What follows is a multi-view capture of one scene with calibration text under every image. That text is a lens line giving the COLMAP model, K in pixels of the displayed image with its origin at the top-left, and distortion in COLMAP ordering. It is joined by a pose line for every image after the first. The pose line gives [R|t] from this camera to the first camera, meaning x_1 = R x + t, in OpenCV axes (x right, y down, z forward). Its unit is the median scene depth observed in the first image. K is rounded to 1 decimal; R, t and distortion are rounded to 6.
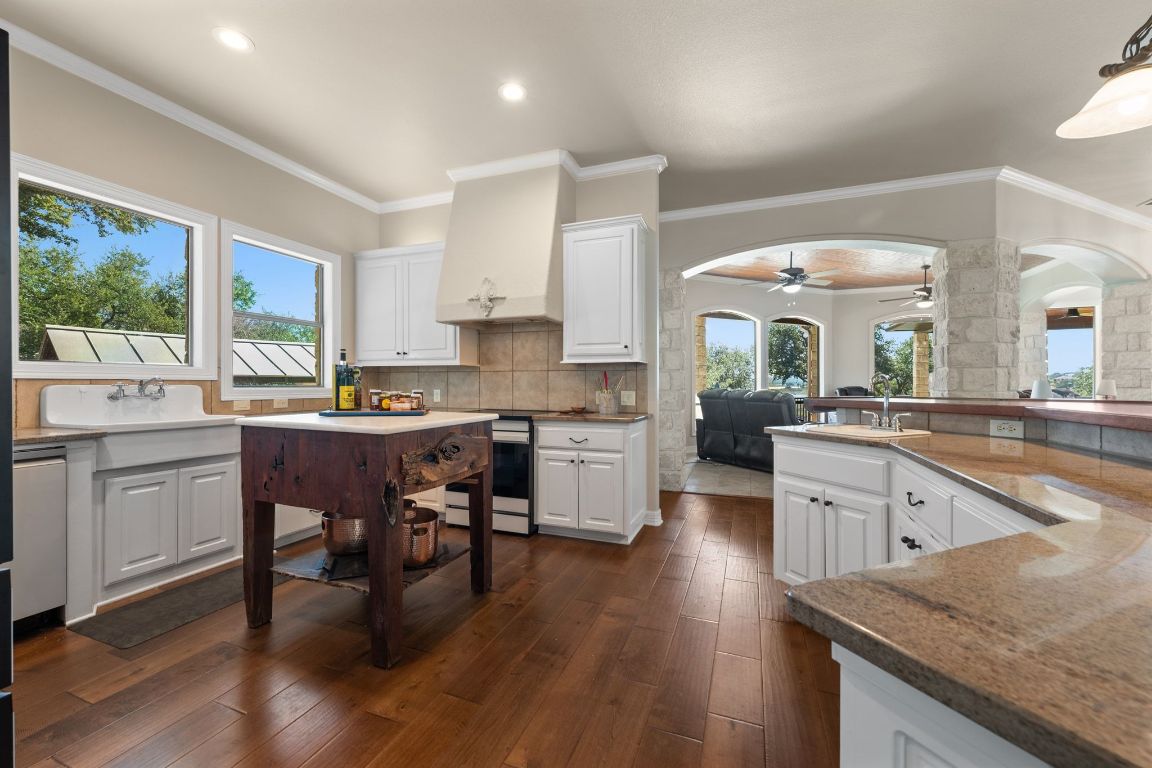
lens RADIAL K [[458.3, 0, 574.6], [0, 458.3, 385.4], [0, 0, 1]] dist [0.001663, 0.000166]
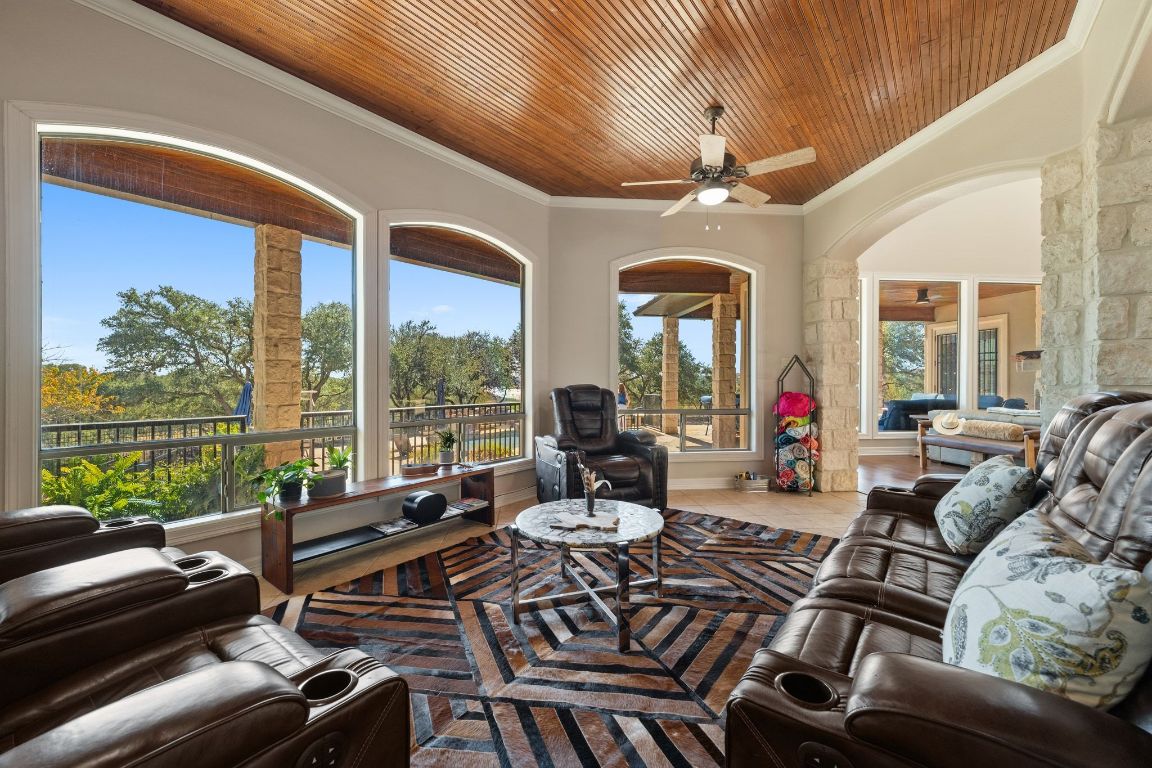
lens RADIAL K [[458.3, 0, 575.1], [0, 458.3, 383.4], [0, 0, 1]] dist [0.001663, 0.000166]
pose [[0.891167, -0.002329, 0.453670, 0.418745], [0.002423, 0.999997, 0.000373, 0.000790], [-0.453670, 0.000767, 0.891170, 0.625197]]
